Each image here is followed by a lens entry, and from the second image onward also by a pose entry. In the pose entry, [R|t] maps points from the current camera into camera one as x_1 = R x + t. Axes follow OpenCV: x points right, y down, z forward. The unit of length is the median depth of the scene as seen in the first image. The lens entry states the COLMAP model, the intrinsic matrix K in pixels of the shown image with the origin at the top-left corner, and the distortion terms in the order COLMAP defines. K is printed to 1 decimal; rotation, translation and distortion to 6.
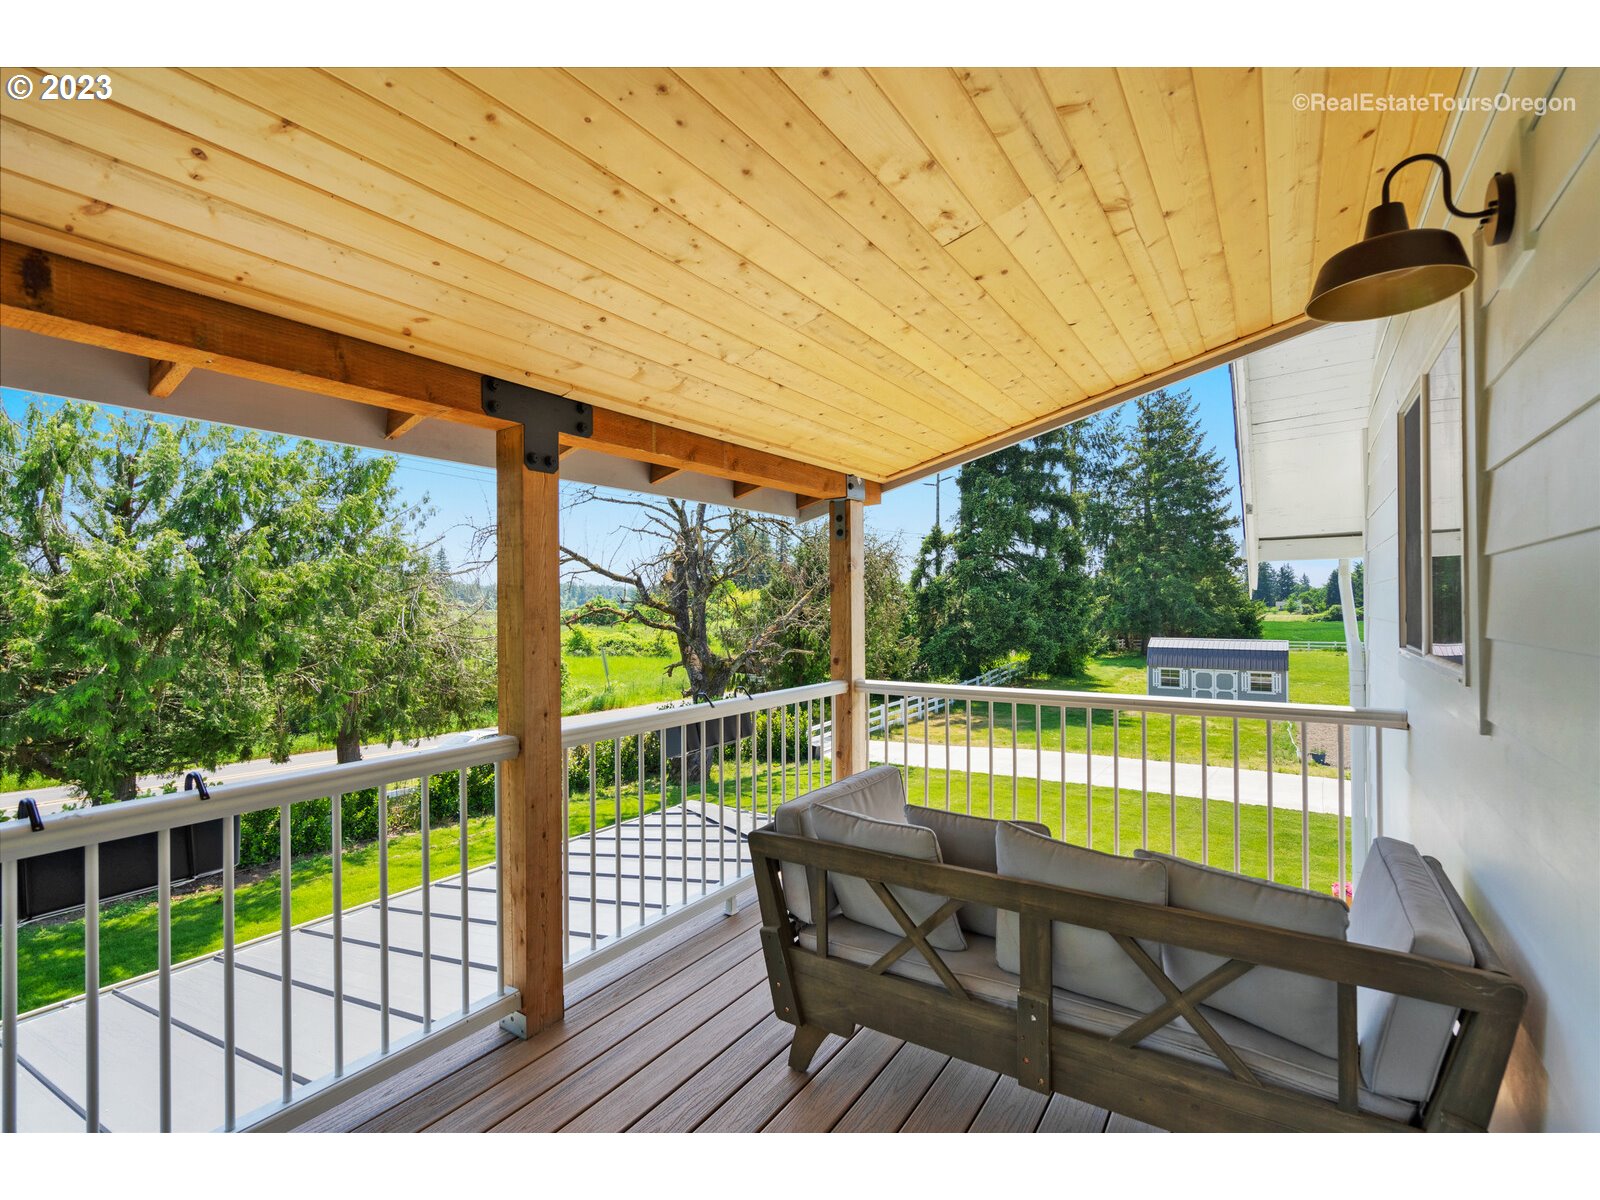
lens RADIAL K [[733.3, 0, 808.8], [0, 733.3, 602.5], [0, 0, 1]] dist [-0.002400, -0.000050]
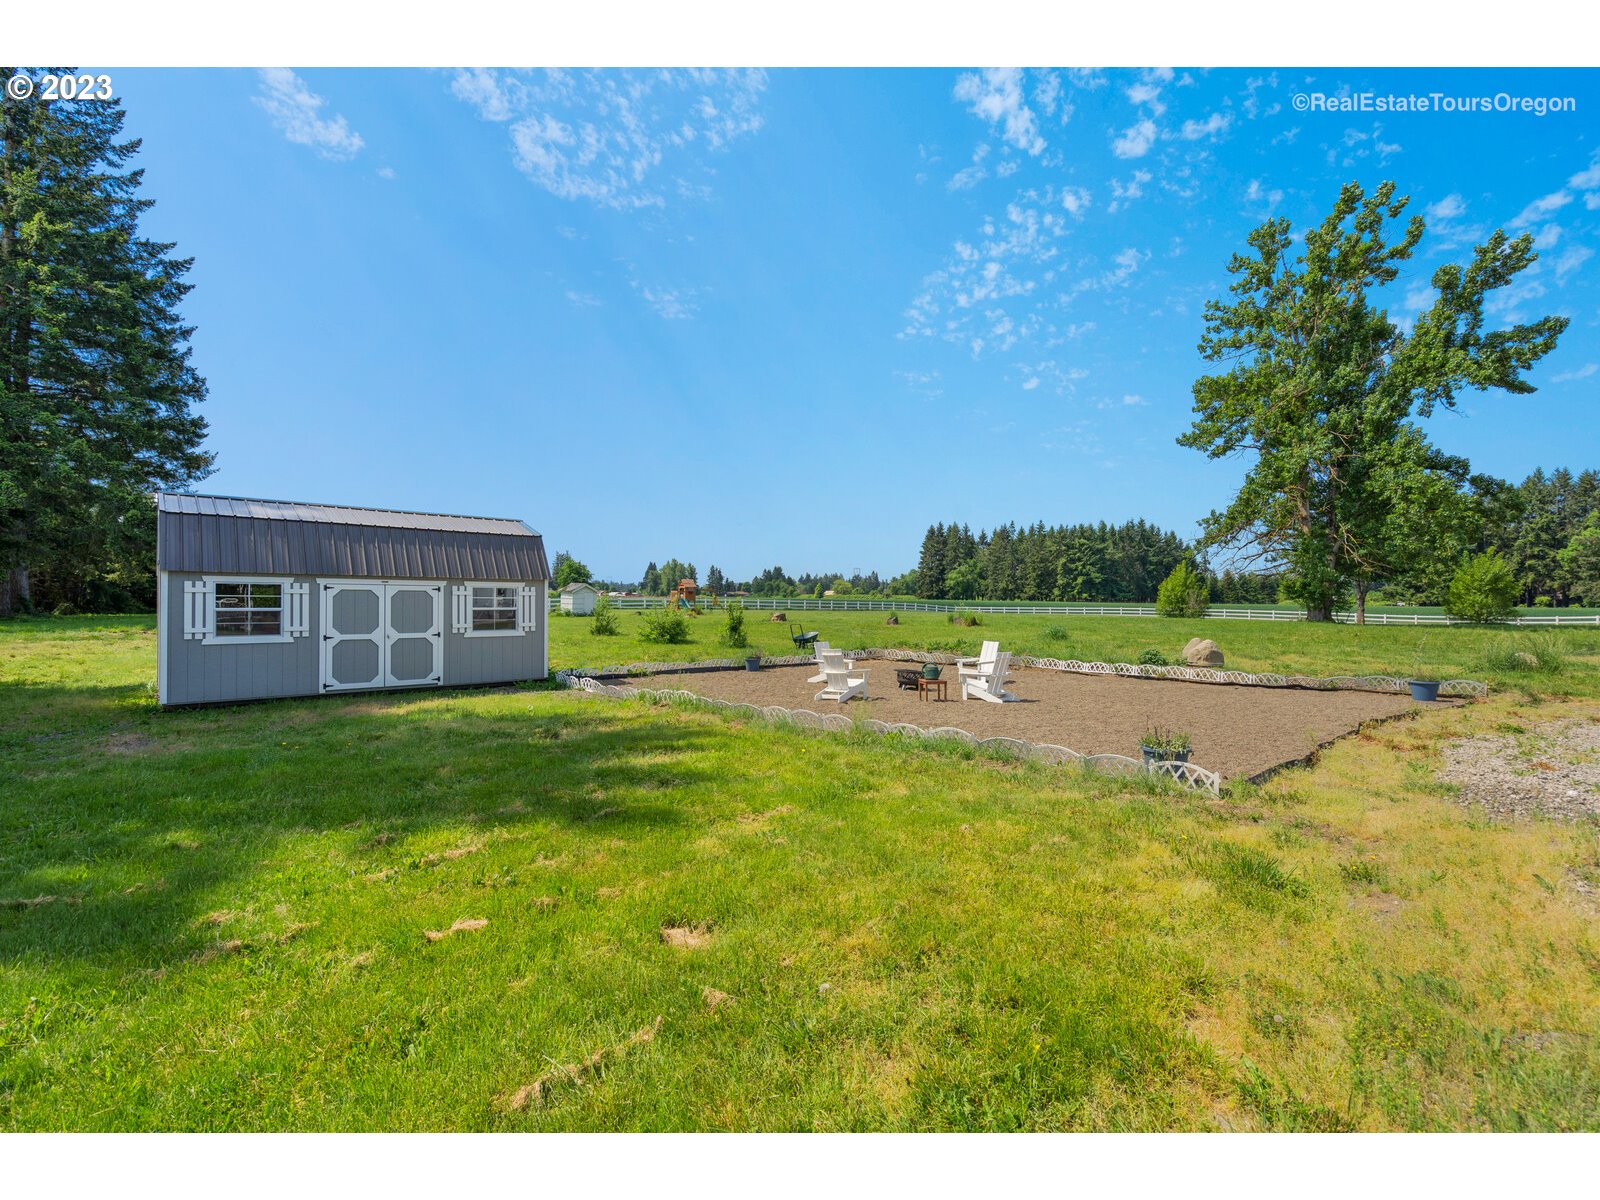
lens RADIAL K [[735.0, 0, 791.8], [0, 735.0, 596.8], [0, 0, 1]] dist [0.000567, 0.000399]
pose [[0.261167, 0.005907, 0.965275, 0.247219], [-0.008828, 0.999954, -0.003730, 0.097124], [-0.965253, -0.007547, 0.261207, 0.692297]]
